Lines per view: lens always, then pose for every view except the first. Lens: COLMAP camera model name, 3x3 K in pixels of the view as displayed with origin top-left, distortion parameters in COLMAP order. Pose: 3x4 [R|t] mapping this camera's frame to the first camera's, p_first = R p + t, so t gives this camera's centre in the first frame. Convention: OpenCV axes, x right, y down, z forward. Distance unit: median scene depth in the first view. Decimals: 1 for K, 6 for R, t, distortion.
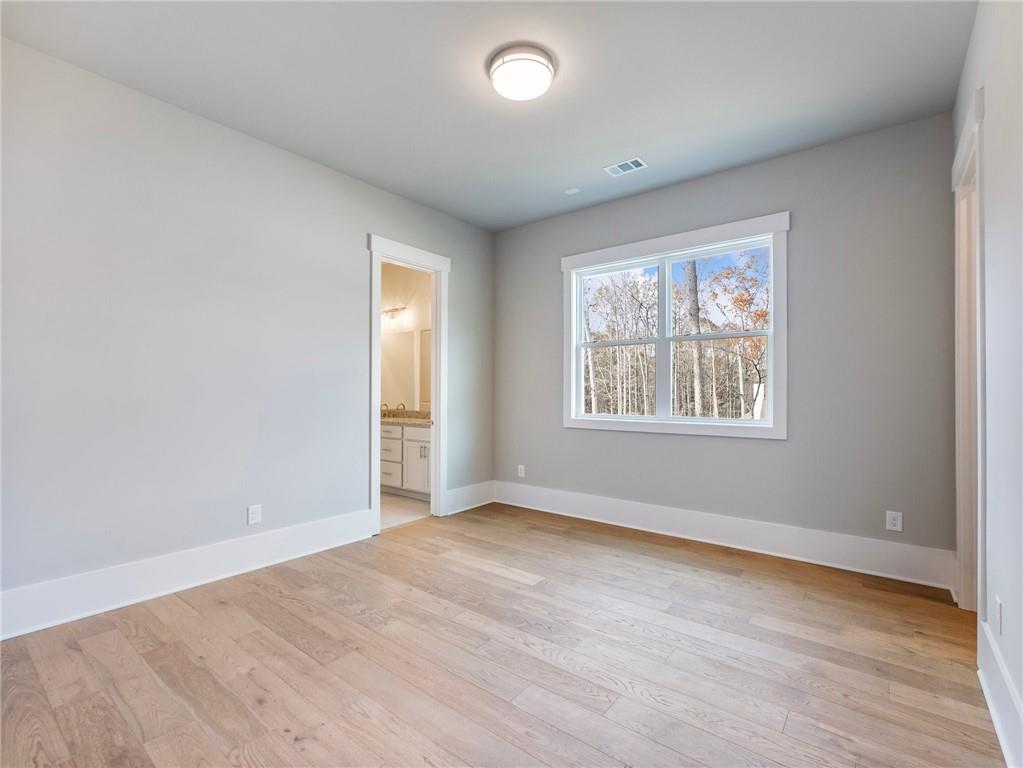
lens RADIAL K [[474.5, 0, 505.3], [0, 474.5, 379.2], [0, 0, 1]] dist [0.005008, -0.003127]
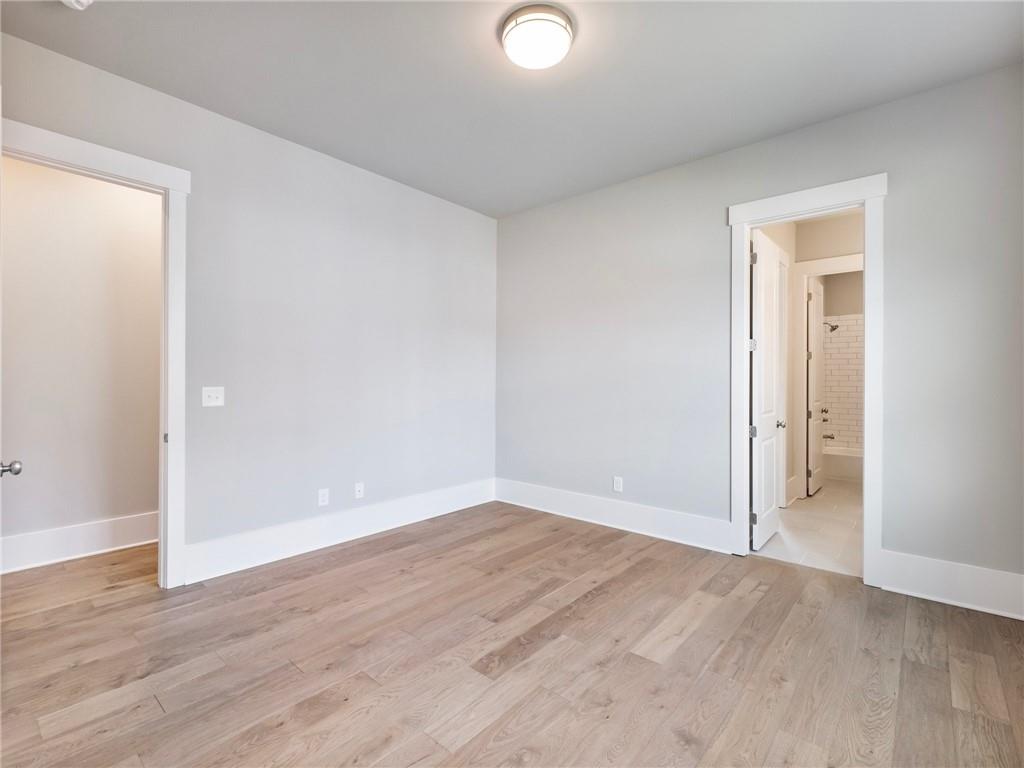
lens RADIAL K [[475.0, 0, 505.4], [0, 475.0, 382.4], [0, 0, 1]] dist [0.005008, -0.003127]
pose [[-0.033048, -0.001557, -0.999453, 0.686564], [0.009448, 0.999954, -0.001870, 0.024179], [0.999409, -0.009505, -0.033032, 0.738227]]
